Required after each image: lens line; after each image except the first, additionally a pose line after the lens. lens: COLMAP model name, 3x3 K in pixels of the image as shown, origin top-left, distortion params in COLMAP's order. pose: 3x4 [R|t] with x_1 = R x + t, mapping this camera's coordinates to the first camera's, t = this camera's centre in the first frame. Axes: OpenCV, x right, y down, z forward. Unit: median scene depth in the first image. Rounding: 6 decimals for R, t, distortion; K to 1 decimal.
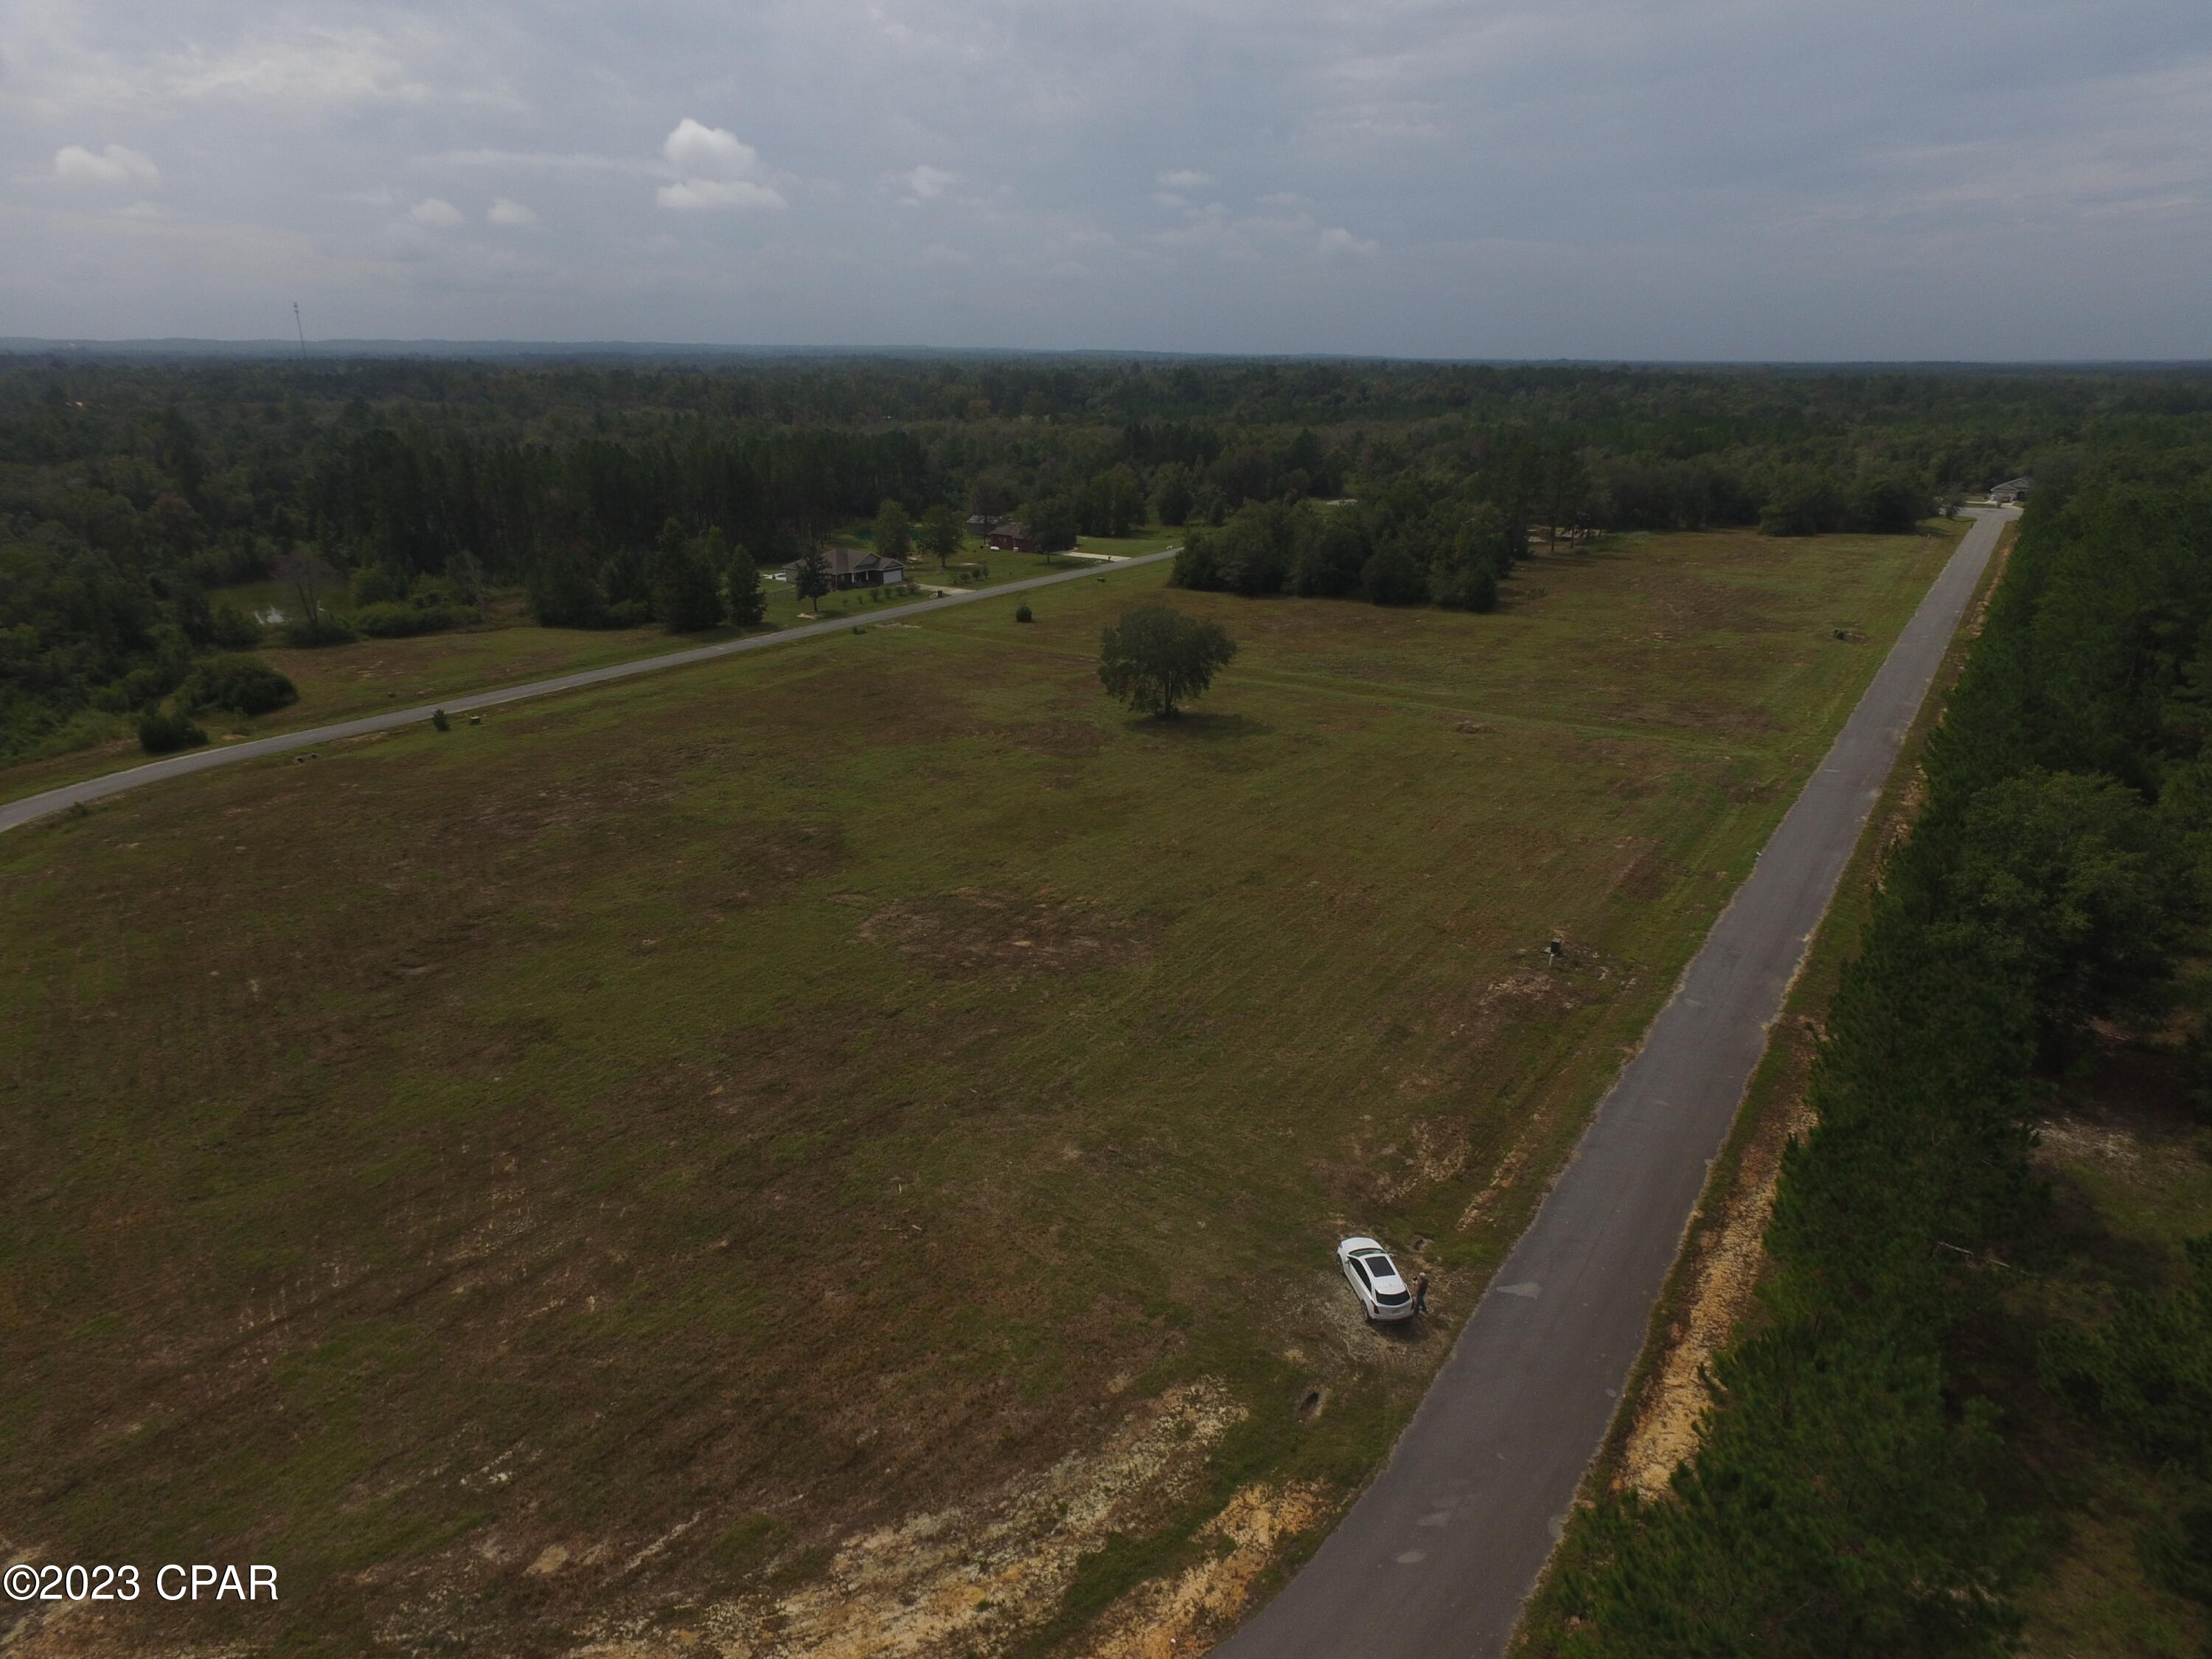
lens RADIAL K [[1298.2, 0, 1084.4], [0, 1298.2, 833.2], [0, 0, 1]] dist [-0.013345, 0.019341]
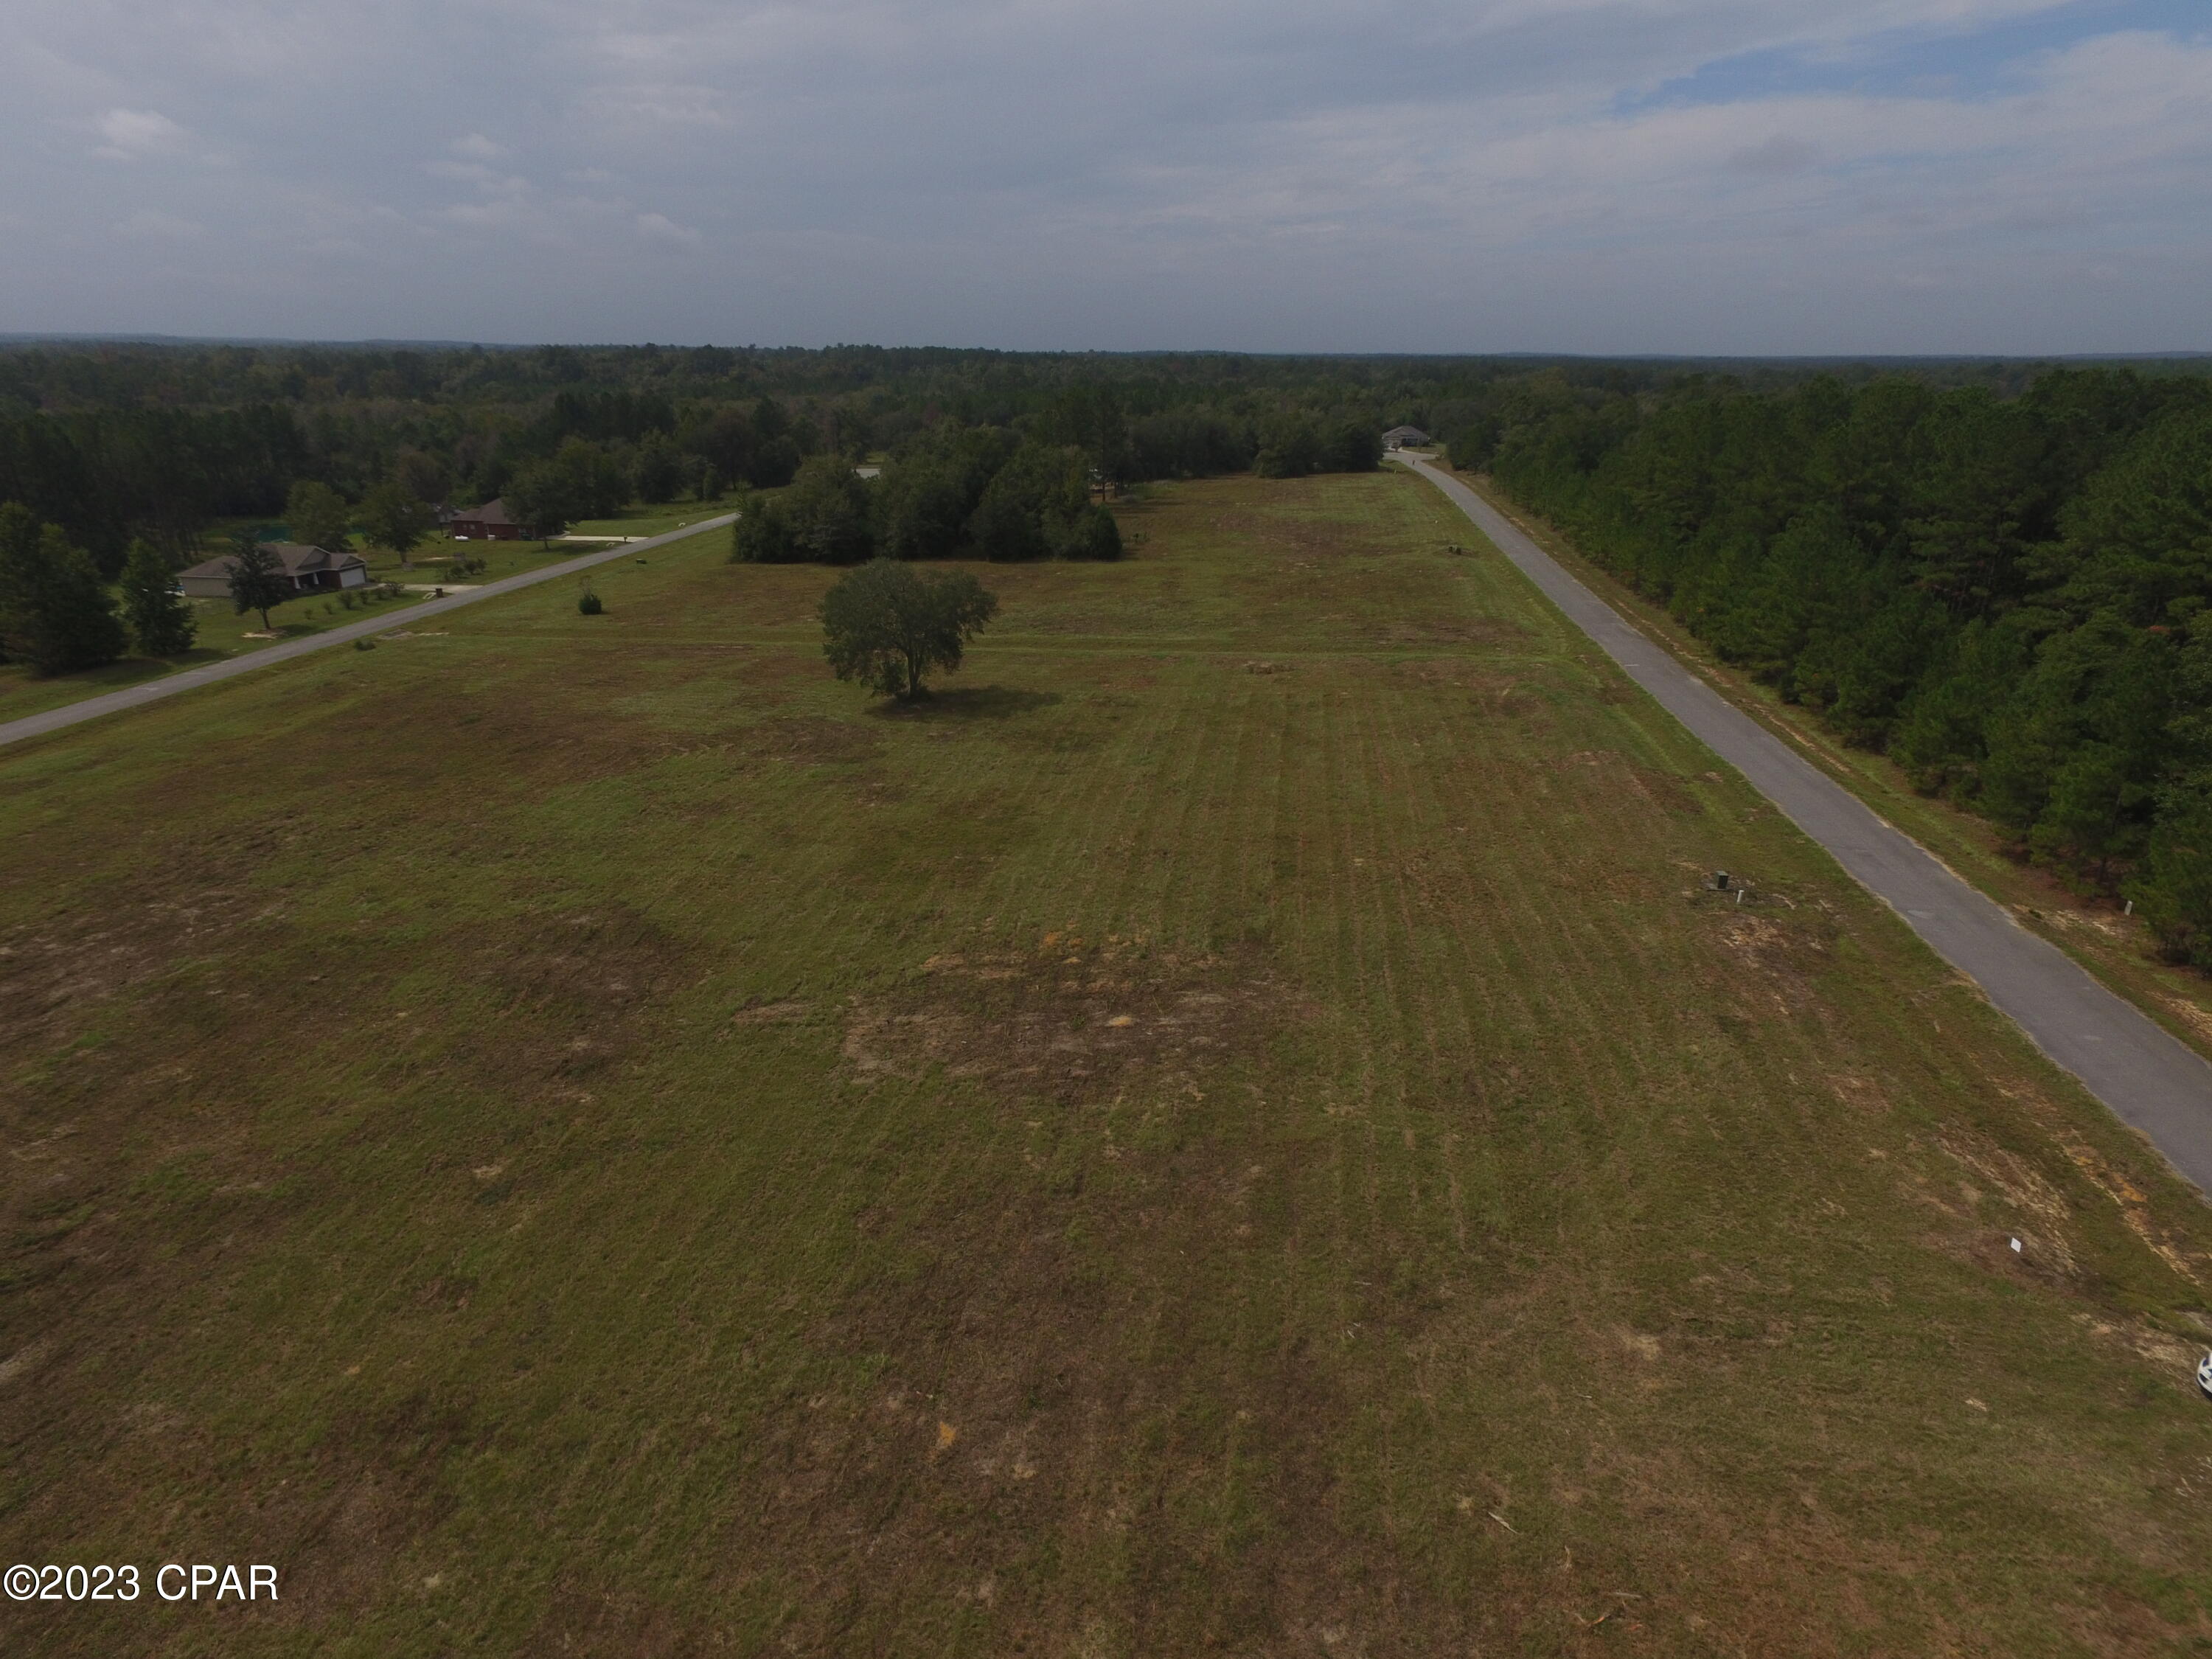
lens RADIAL K [[1292.1, 0, 1091.9], [0, 1292.1, 830.9], [0, 0, 1]] dist [-0.010062, 0.011497]
pose [[0.885416, -0.161876, 0.435699, -0.206872], [0.159962, 0.986256, 0.041355, -0.025598], [-0.436406, 0.033079, 0.899142, 0.249812]]
